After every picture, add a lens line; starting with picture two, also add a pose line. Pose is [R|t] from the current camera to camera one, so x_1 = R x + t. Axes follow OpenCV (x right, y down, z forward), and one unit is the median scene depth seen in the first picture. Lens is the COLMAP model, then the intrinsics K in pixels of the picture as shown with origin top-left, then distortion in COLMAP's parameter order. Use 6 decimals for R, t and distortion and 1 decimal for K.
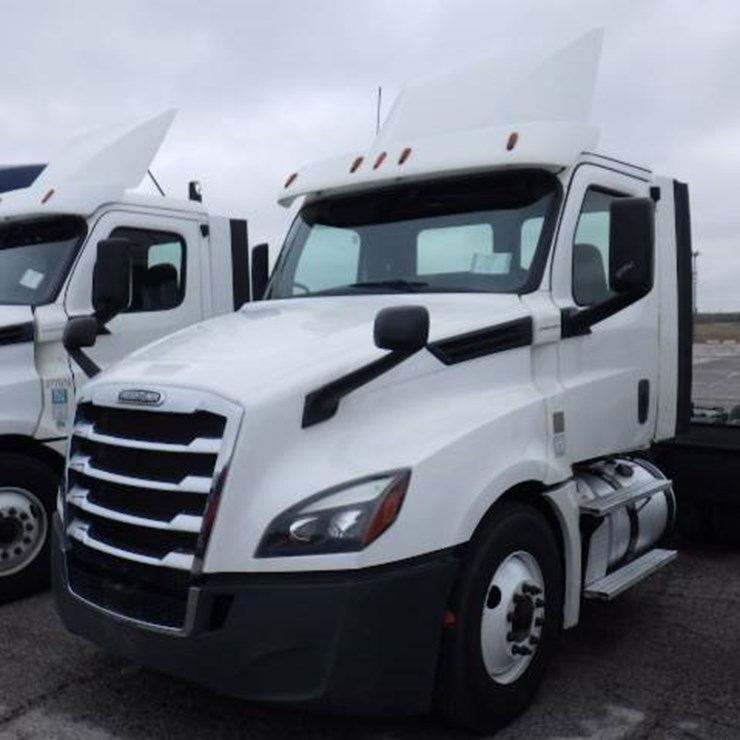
lens RADIAL K [[829.0, 0, 373.6], [0, 829.0, 377.9], [0, 0, 1]] dist [0.017483, 0.000000]
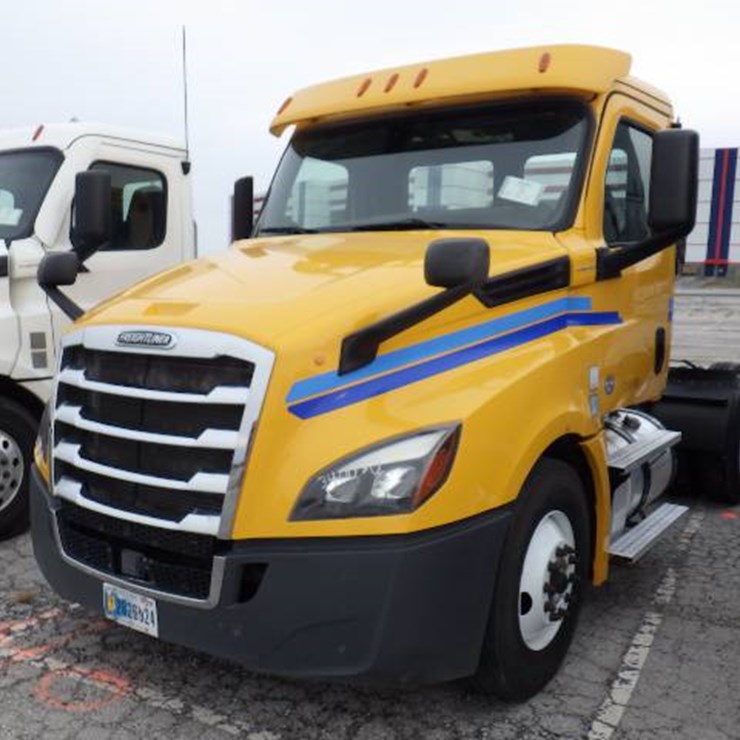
lens RADIAL K [[829.0, 0, 368.0], [0, 829.0, 373.2], [0, 0, 1]] dist [0.017483, 0.000000]
pose [[0.996918, 0.006760, 0.078165, -0.104785], [-0.011011, 0.998475, 0.054088, 0.007903], [-0.077680, -0.054782, 0.995472, 0.095791]]
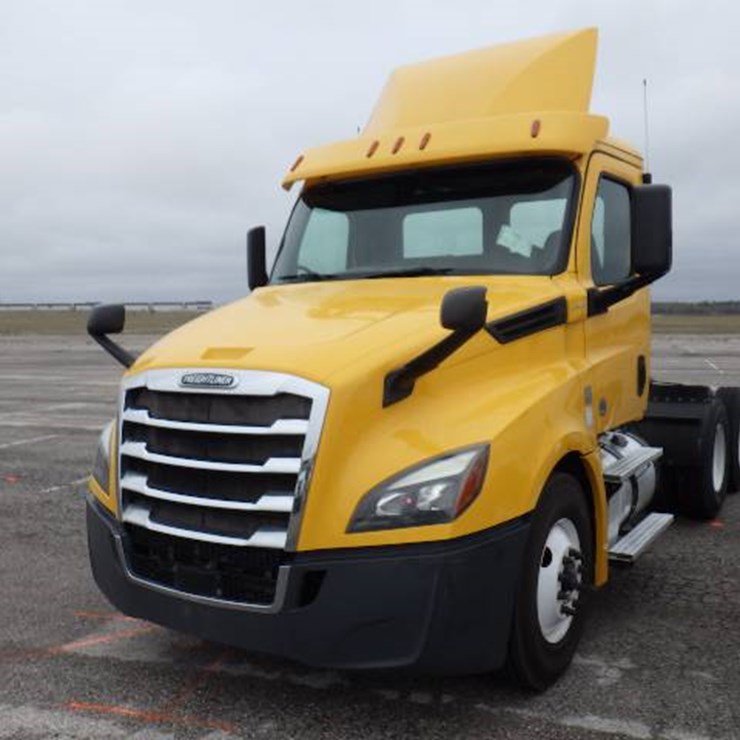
lens RADIAL K [[829.0, 0, 371.7], [0, 829.0, 378.3], [0, 0, 1]] dist [0.017483, 0.000000]
pose [[0.991802, -0.021945, 0.125886, -0.193156], [0.019112, 0.999537, 0.023669, -0.000010], [-0.126347, -0.021069, 0.991762, -0.019698]]
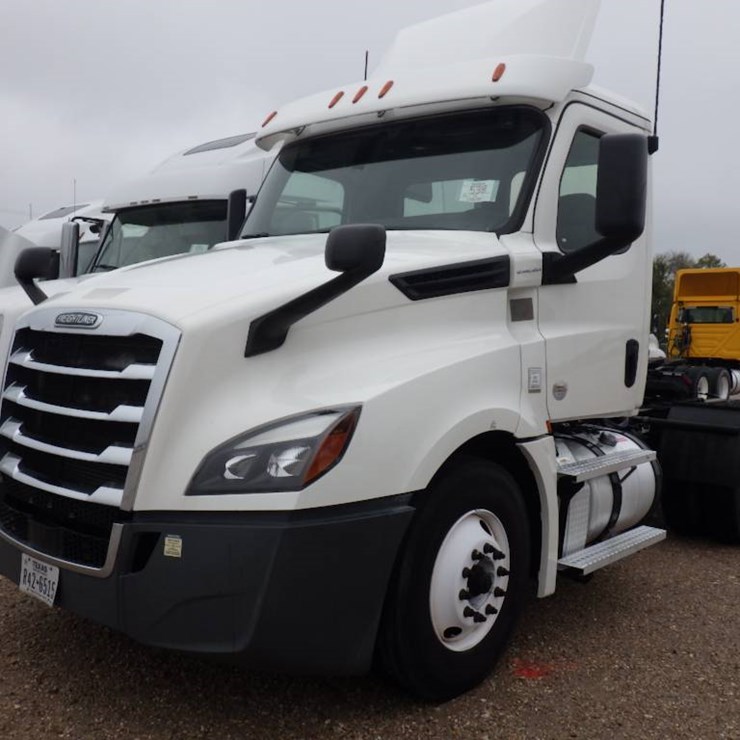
lens RADIAL K [[829.0, 0, 364.0], [0, 829.0, 354.2], [0, 0, 1]] dist [0.017483, 0.000000]
pose [[0.998925, 0.042233, -0.019085, 0.051796], [-0.042495, 0.999006, -0.013490, 0.054501], [0.018497, 0.014286, 0.999727, 0.076002]]
